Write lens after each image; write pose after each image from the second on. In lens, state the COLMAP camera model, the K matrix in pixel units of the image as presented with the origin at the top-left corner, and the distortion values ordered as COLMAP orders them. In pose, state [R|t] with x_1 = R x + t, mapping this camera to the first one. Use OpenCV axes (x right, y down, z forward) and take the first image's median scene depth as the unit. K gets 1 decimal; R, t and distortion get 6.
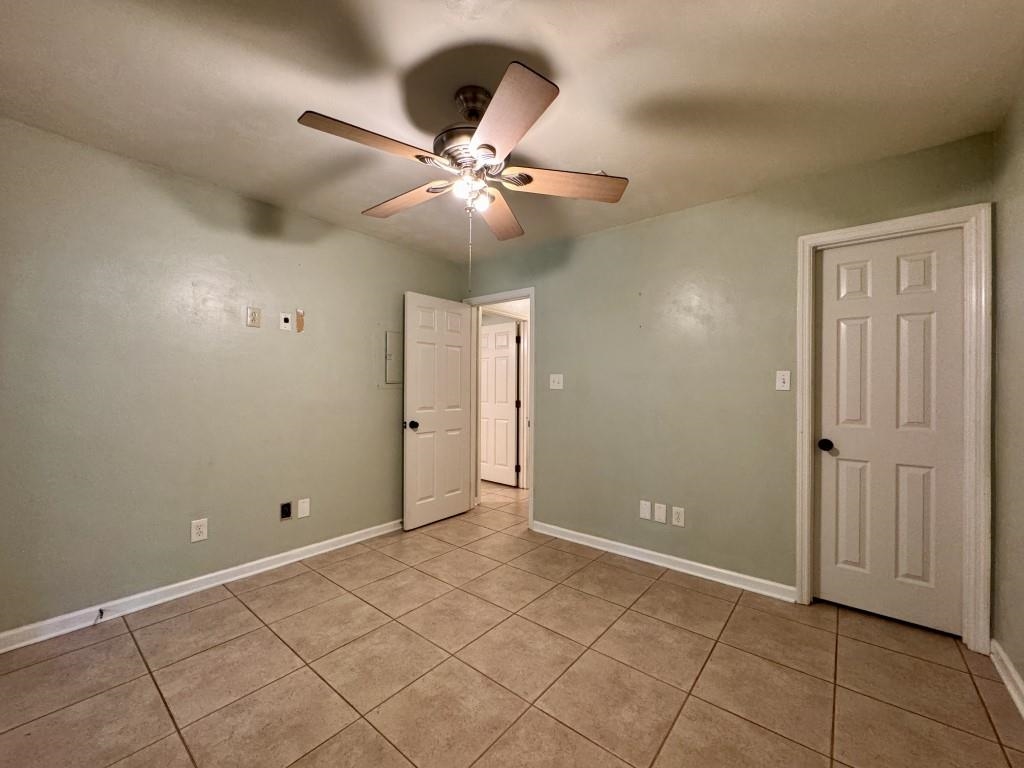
lens RADIAL K [[409.1, 0, 511.0], [0, 409.1, 383.8], [0, 0, 1]] dist [-0.004359, 0.000729]
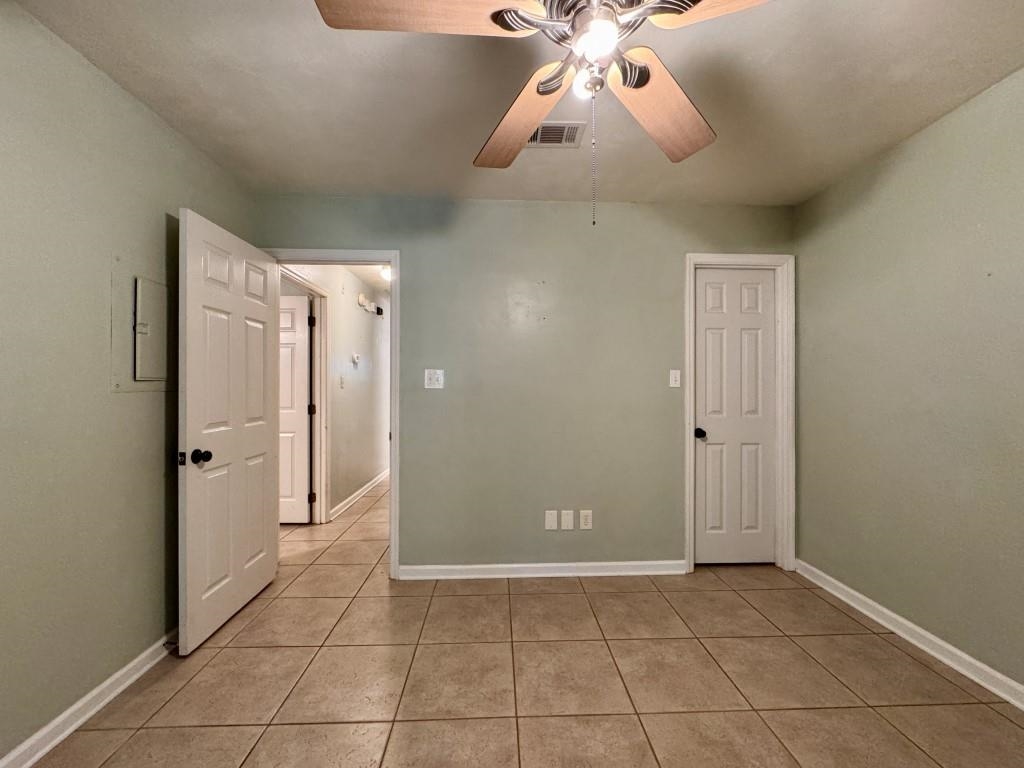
lens RADIAL K [[409.1, 0, 511.0], [0, 409.1, 383.8], [0, 0, 1]] dist [-0.004359, 0.000729]
pose [[0.750958, -0.002592, 0.660345, -0.330922], [0.000128, 0.999993, 0.003780, 0.001259], [-0.660350, -0.002754, 0.750953, 0.365015]]
